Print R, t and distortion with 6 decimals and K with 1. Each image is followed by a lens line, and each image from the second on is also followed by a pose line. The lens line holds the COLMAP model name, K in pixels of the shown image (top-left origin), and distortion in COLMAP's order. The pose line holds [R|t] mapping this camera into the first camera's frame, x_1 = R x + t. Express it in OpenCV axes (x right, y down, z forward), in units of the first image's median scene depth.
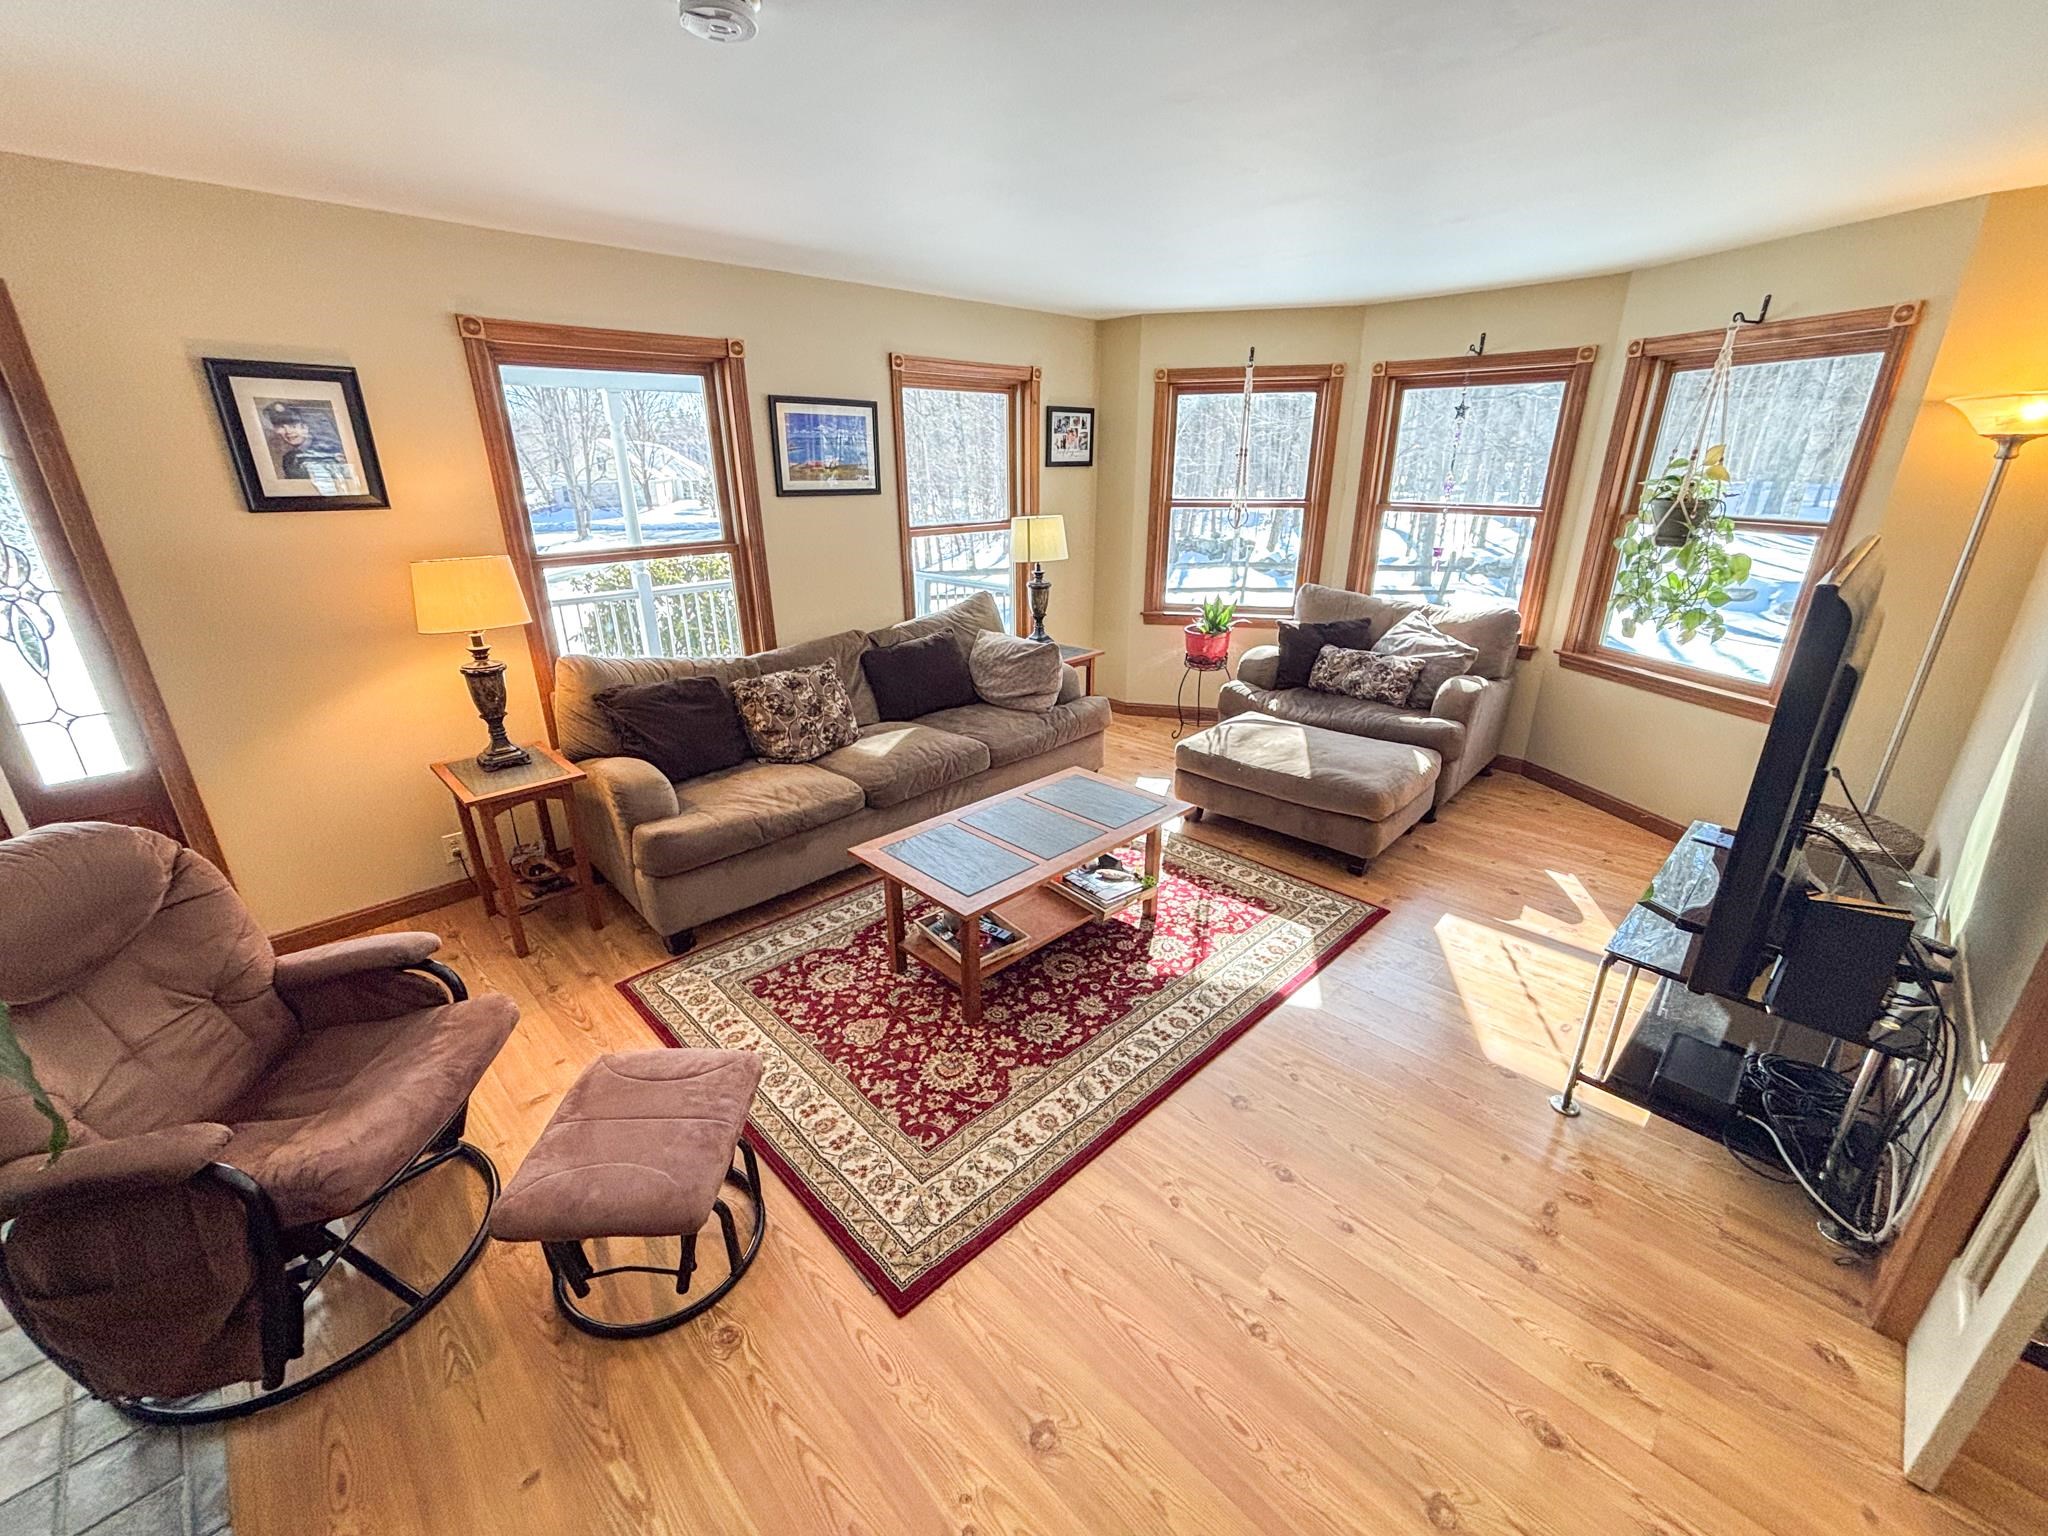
lens RADIAL K [[835.2, 0, 1021.7], [0, 835.2, 743.4], [0, 0, 1]] dist [0.048460, 0.000140]
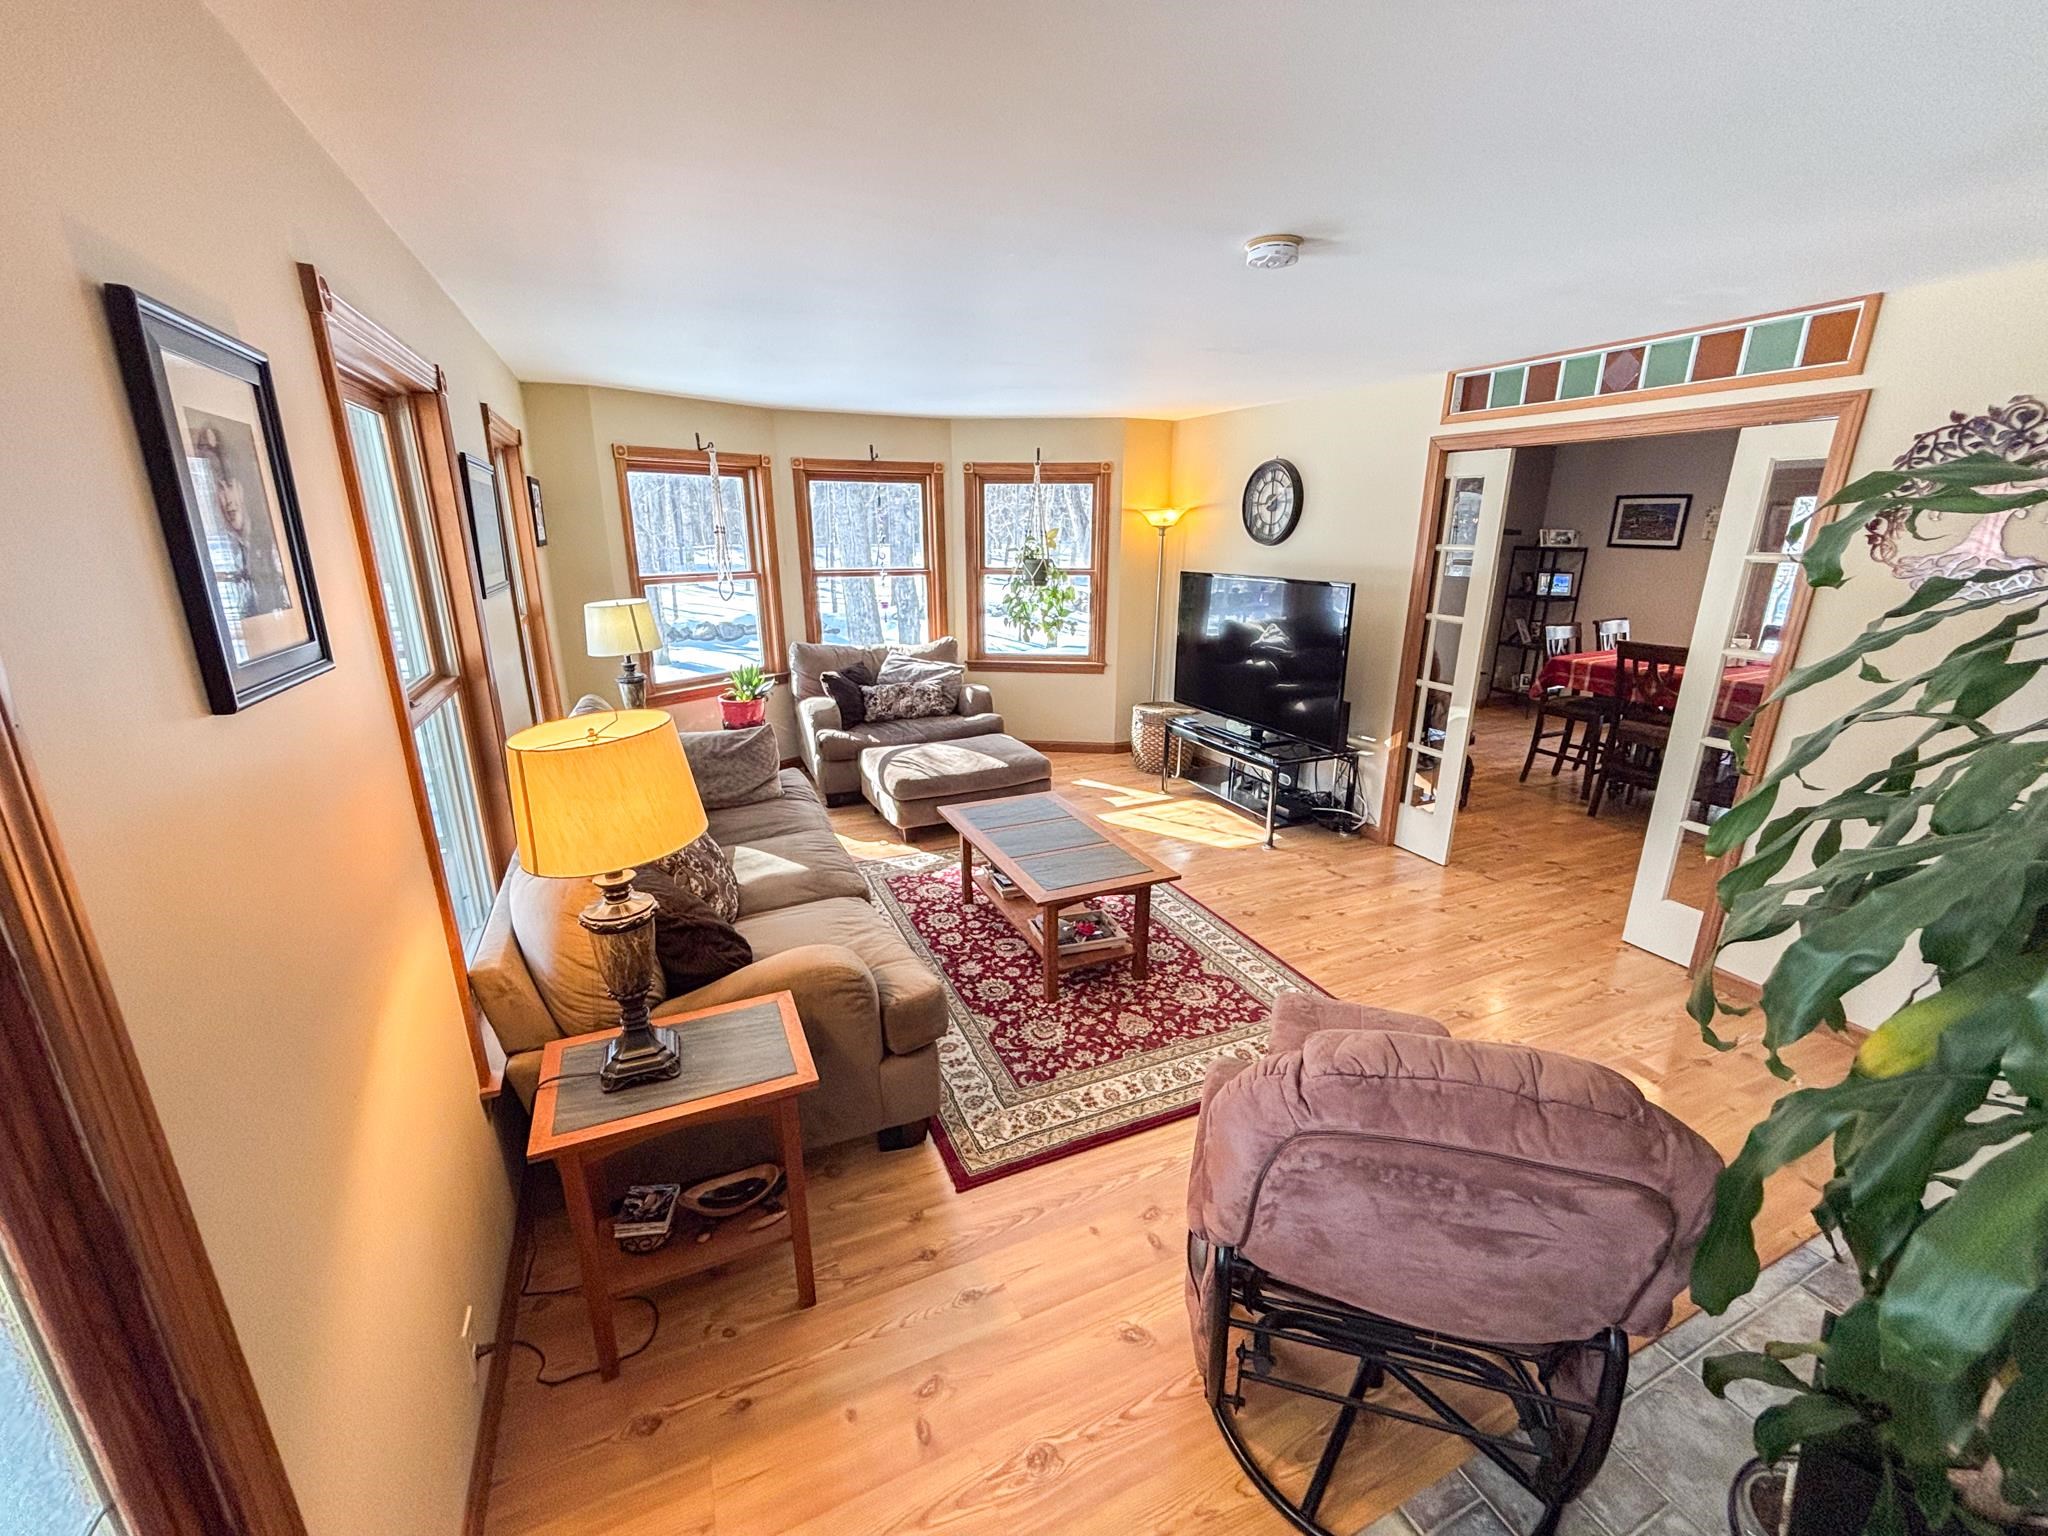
lens RADIAL K [[835.8, 0, 1012.5], [0, 835.8, 779.1], [0, 0, 1]] dist [0.001434, 0.000164]
pose [[0.362079, -0.272551, 0.891411, -0.915441], [0.320054, 0.934513, 0.155728, -0.153339], [-0.875479, 0.228914, 0.425599, 0.466269]]
